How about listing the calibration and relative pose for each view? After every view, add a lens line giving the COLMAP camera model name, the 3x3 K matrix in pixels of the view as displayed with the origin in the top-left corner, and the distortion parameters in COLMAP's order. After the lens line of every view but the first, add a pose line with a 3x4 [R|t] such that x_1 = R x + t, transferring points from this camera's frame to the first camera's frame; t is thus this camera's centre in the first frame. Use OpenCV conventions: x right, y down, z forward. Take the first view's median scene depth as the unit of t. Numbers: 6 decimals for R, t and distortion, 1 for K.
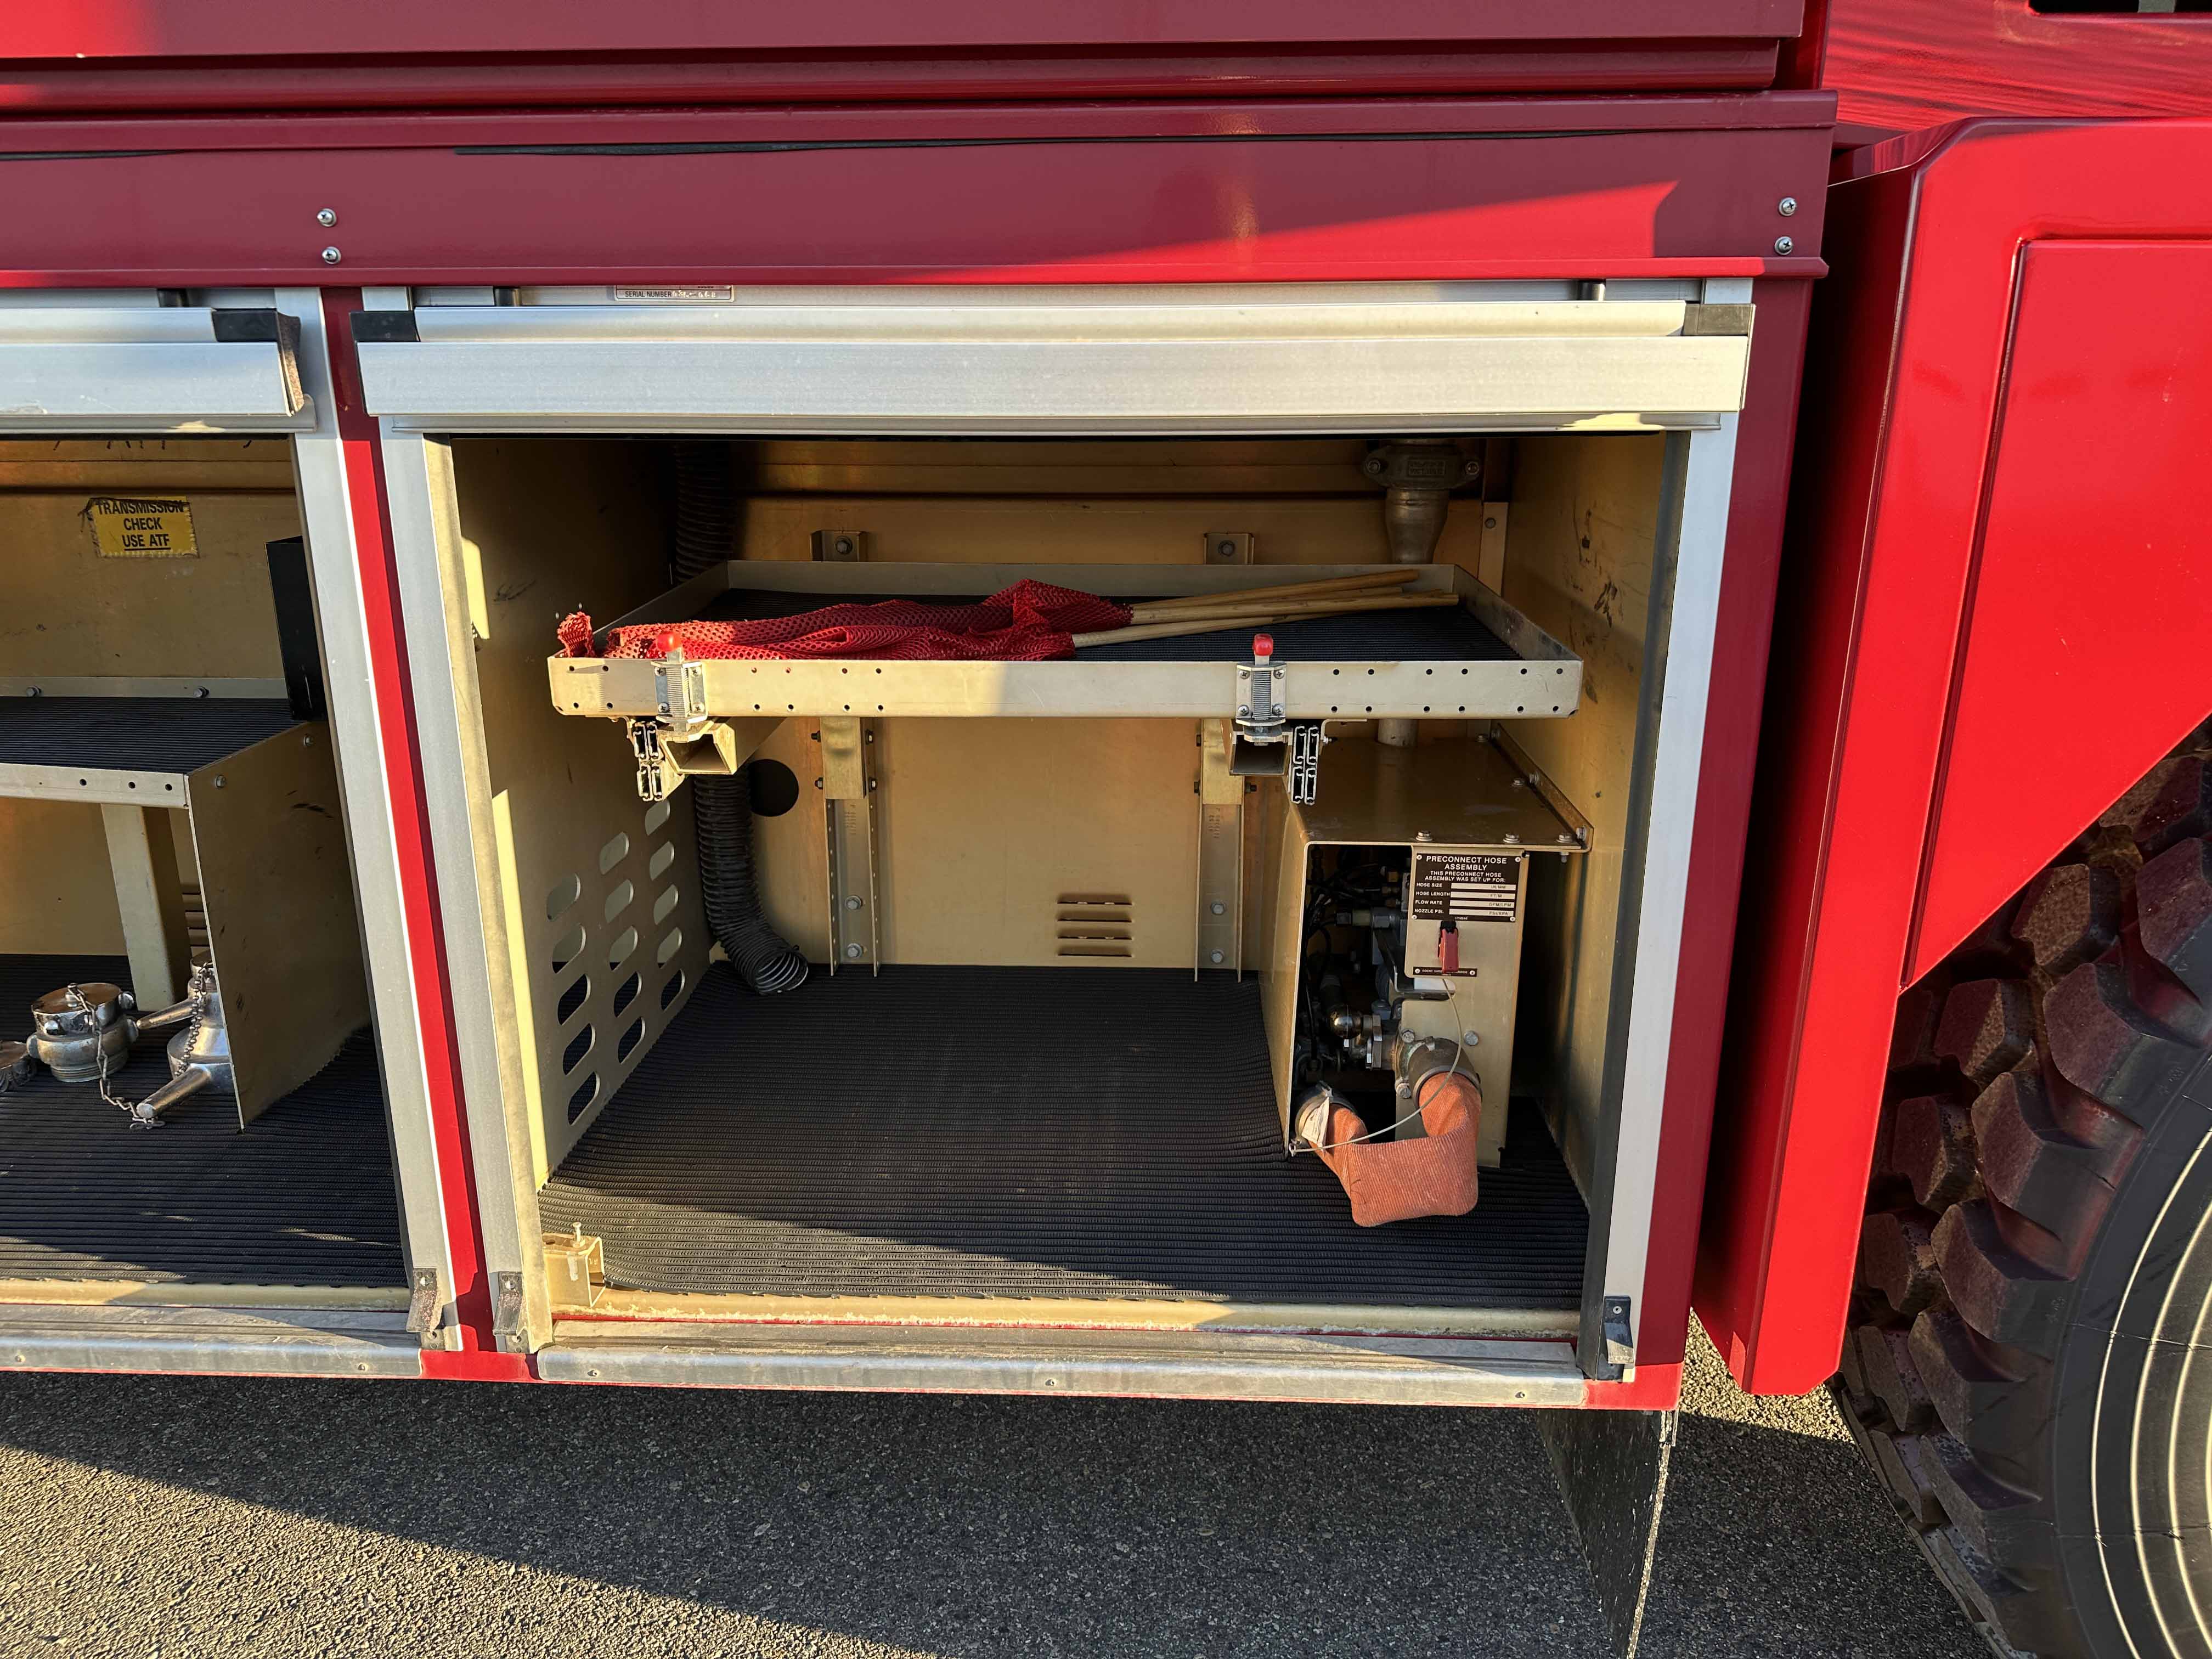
lens RADIAL K [[1518.3, 0, 1103.4], [0, 1518.3, 786.4], [0, 0, 1]] dist [0.028841, -0.028145]
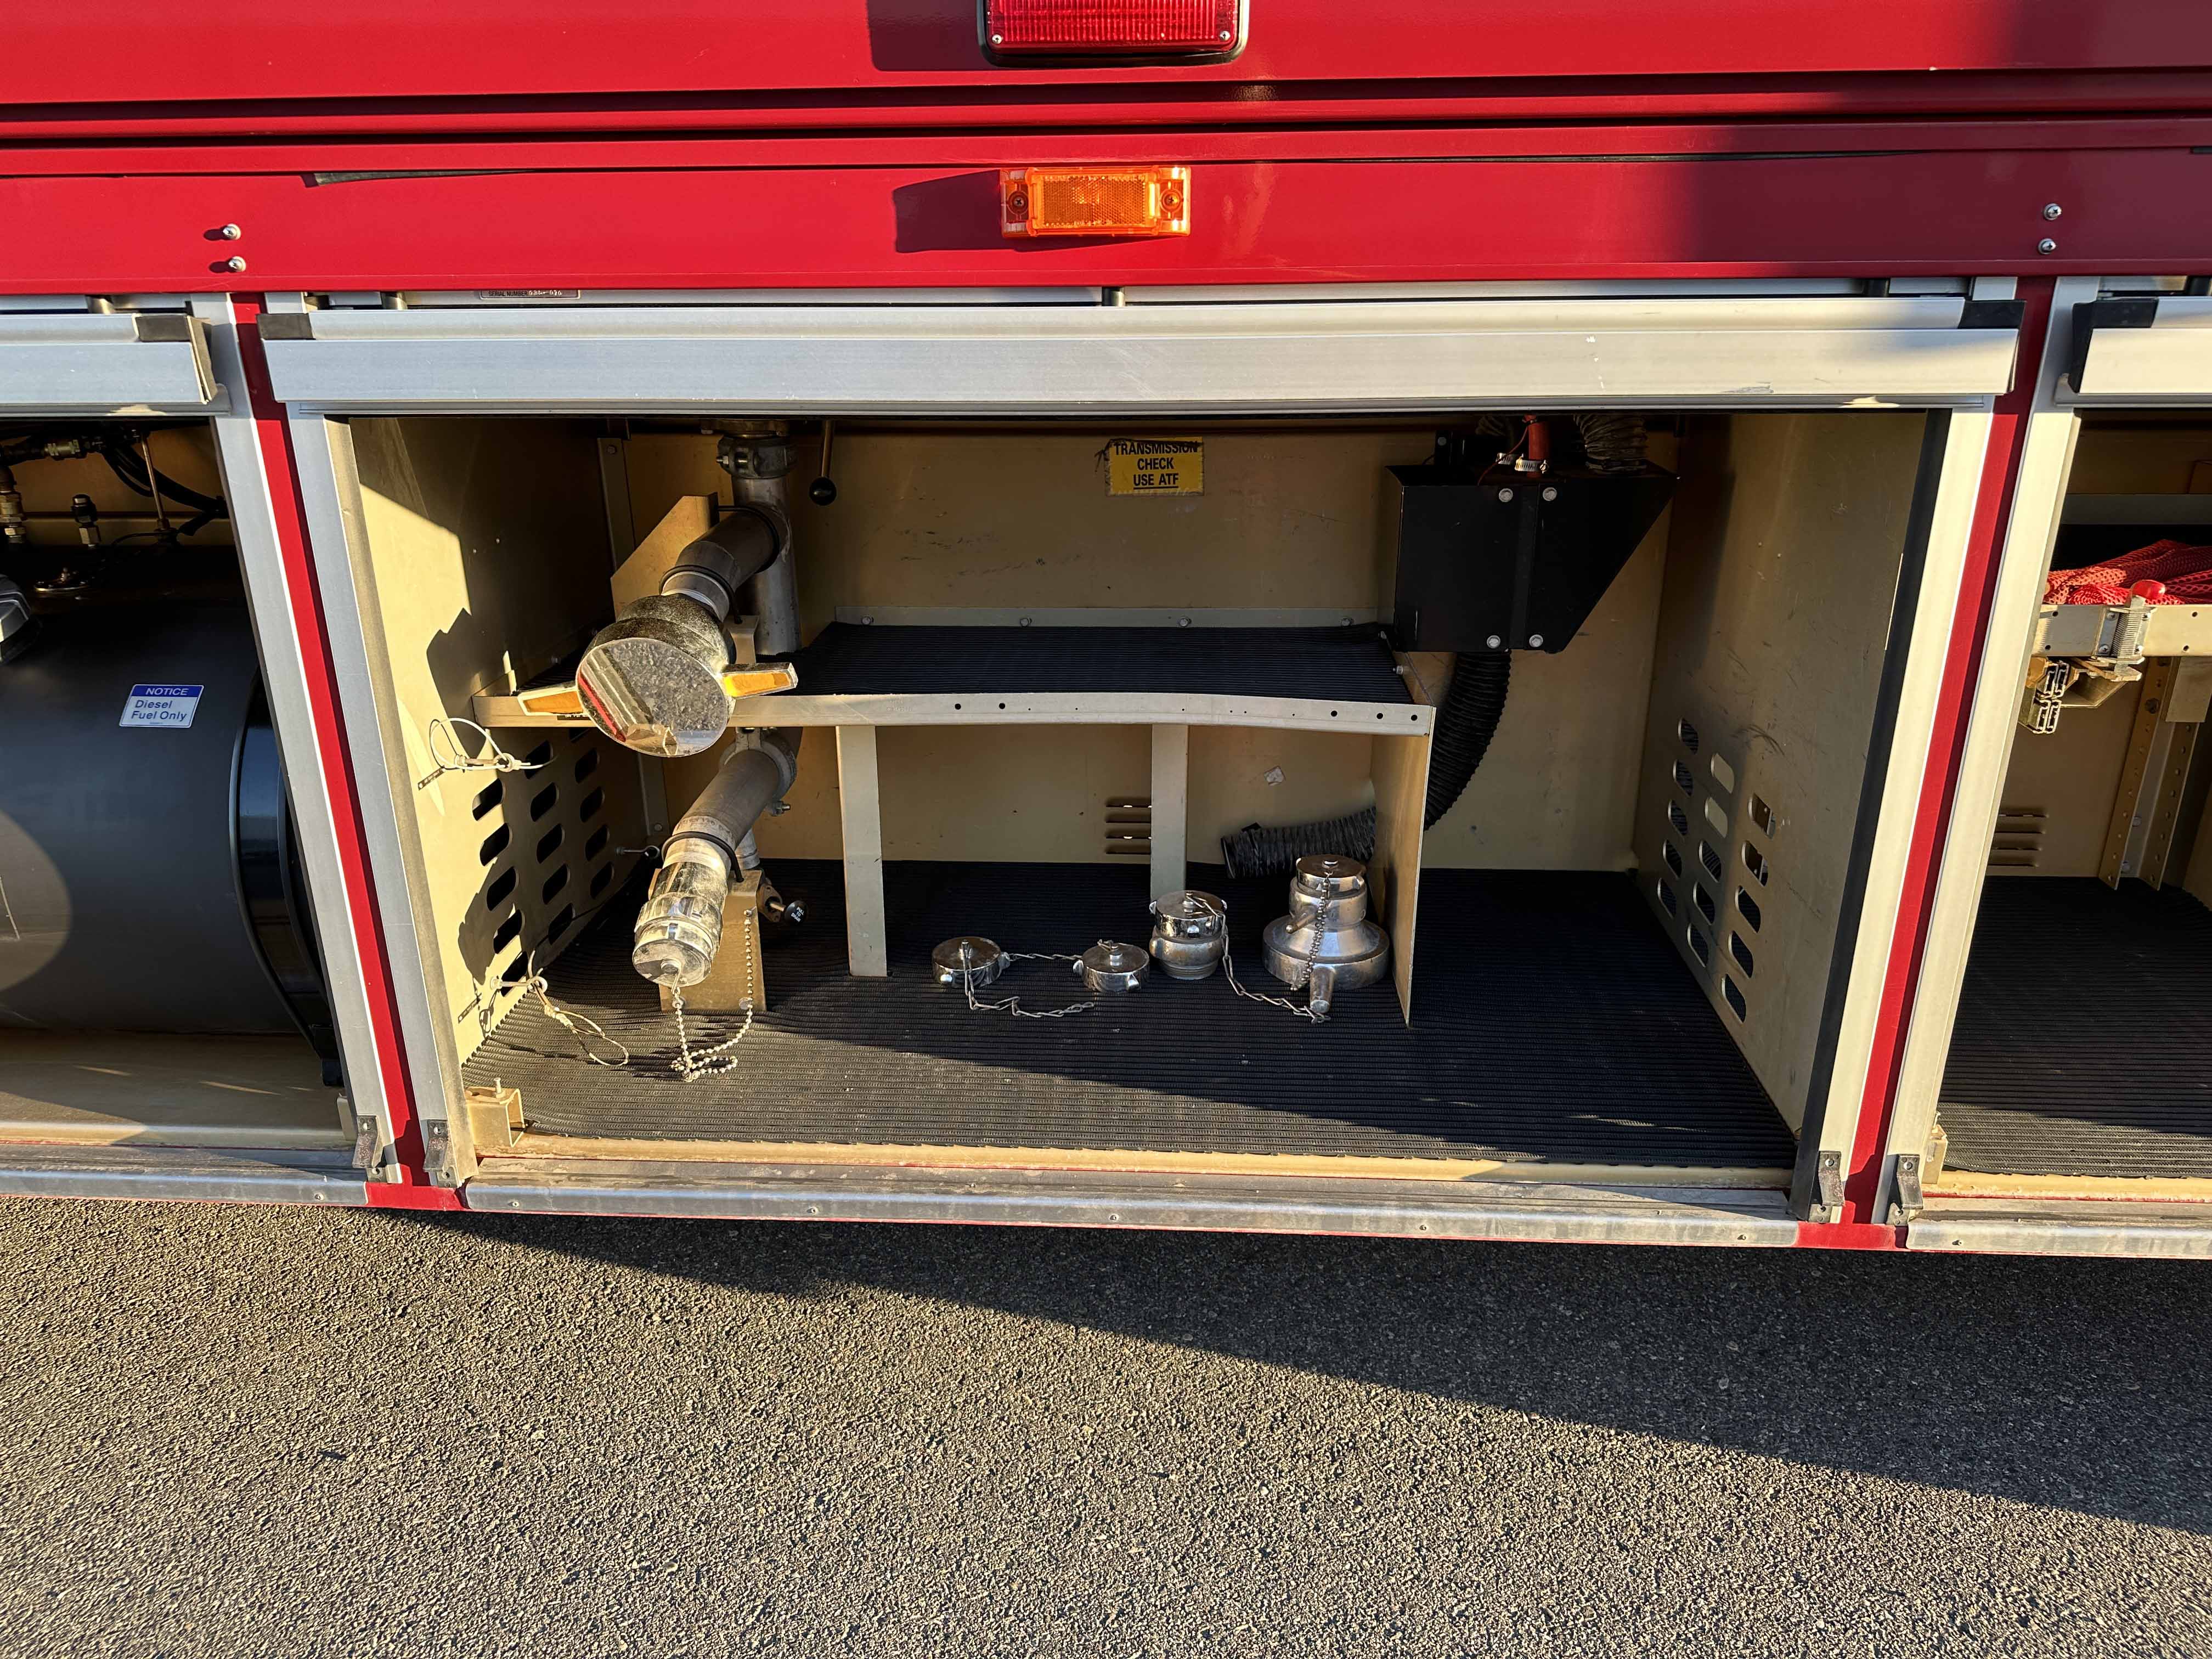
lens RADIAL K [[1518.3, 0, 1103.4], [0, 1518.3, 786.4], [0, 0, 1]] dist [0.028841, -0.028145]
pose [[0.999979, -0.003311, -0.005511, -0.945453], [0.003693, 0.997488, 0.070743, -0.032505], [0.005263, -0.070762, 0.997479, -0.101723]]
